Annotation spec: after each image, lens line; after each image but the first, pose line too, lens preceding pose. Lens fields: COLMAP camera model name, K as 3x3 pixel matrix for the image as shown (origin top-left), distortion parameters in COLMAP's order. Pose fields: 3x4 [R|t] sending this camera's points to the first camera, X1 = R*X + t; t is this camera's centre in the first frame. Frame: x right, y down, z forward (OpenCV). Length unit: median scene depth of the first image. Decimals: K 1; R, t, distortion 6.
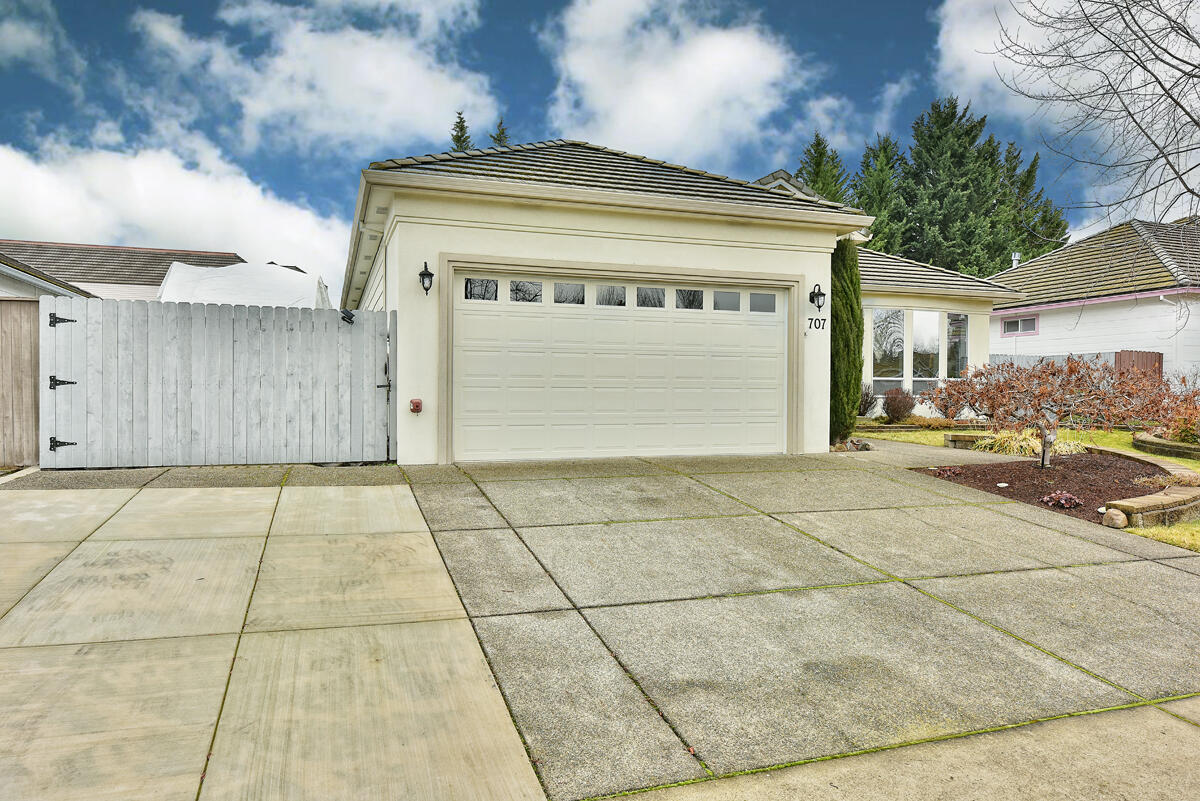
lens RADIAL K [[773.0, 0, 600.0], [0, 773.0, 400.5], [0, 0, 1]] dist [0.010420, 0.000210]
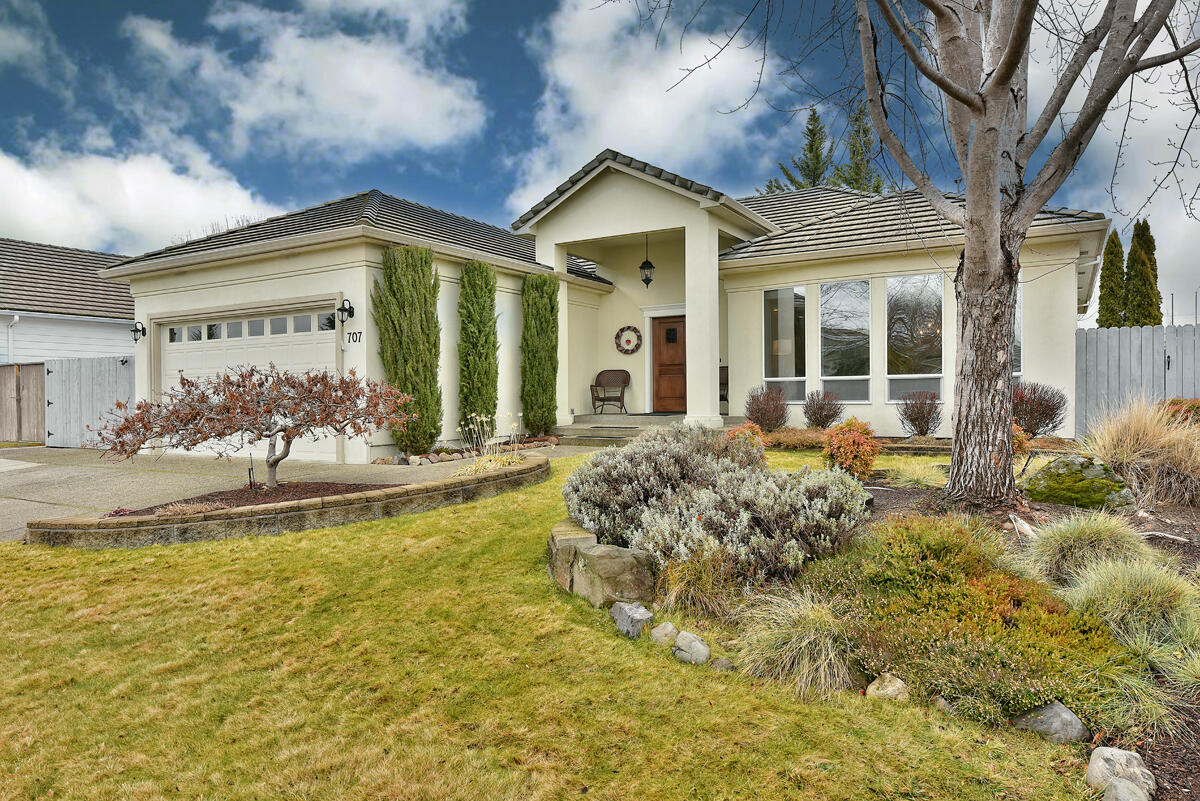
lens RADIAL K [[773.0, 0, 600.0], [0, 773.0, 400.5], [0, 0, 1]] dist [0.010420, 0.000210]
pose [[0.639069, -0.006726, -0.769120, 1.270851], [0.006780, 0.999972, -0.003111, -0.010248], [0.769120, -0.003227, 0.639097, 0.594512]]
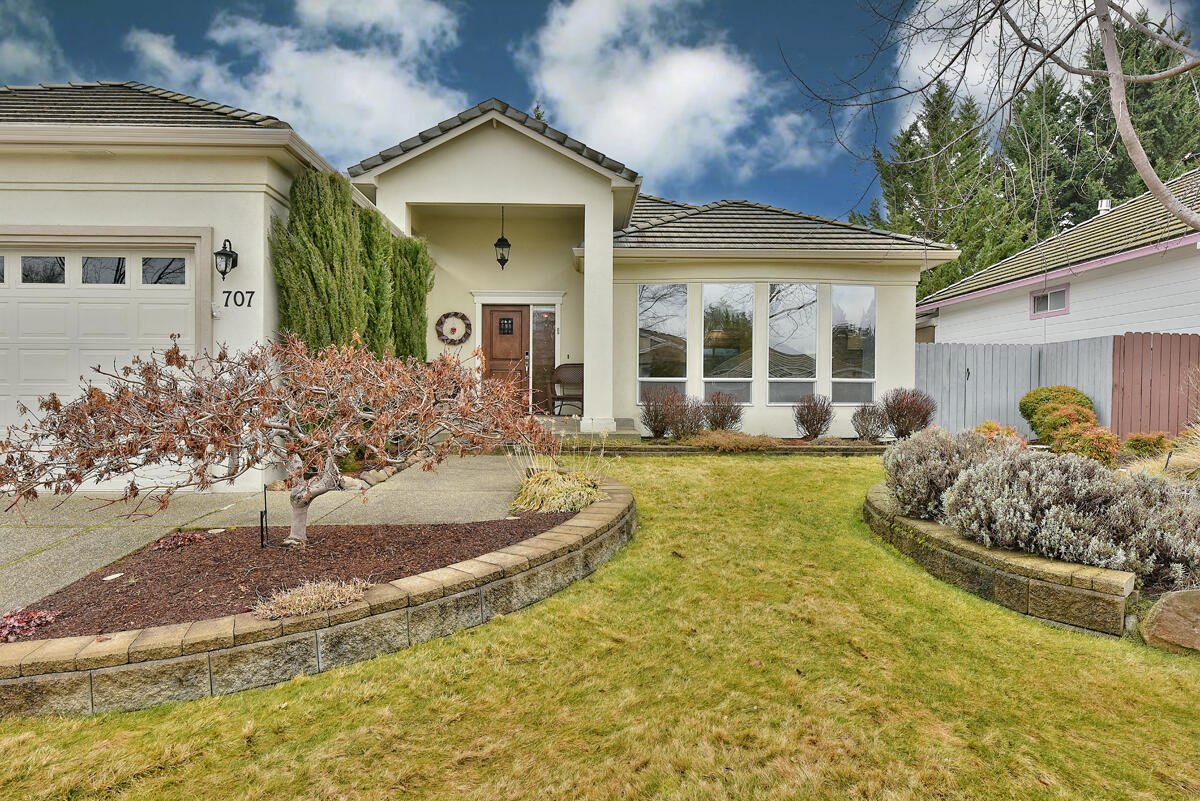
lens RADIAL K [[773.0, 0, 600.0], [0, 773.0, 400.5], [0, 0, 1]] dist [0.010420, 0.000210]
pose [[0.952098, 0.003651, -0.305772, 0.781301], [-0.004295, 0.999990, -0.001432, -0.011497], [0.305764, 0.002677, 0.952104, 0.455499]]
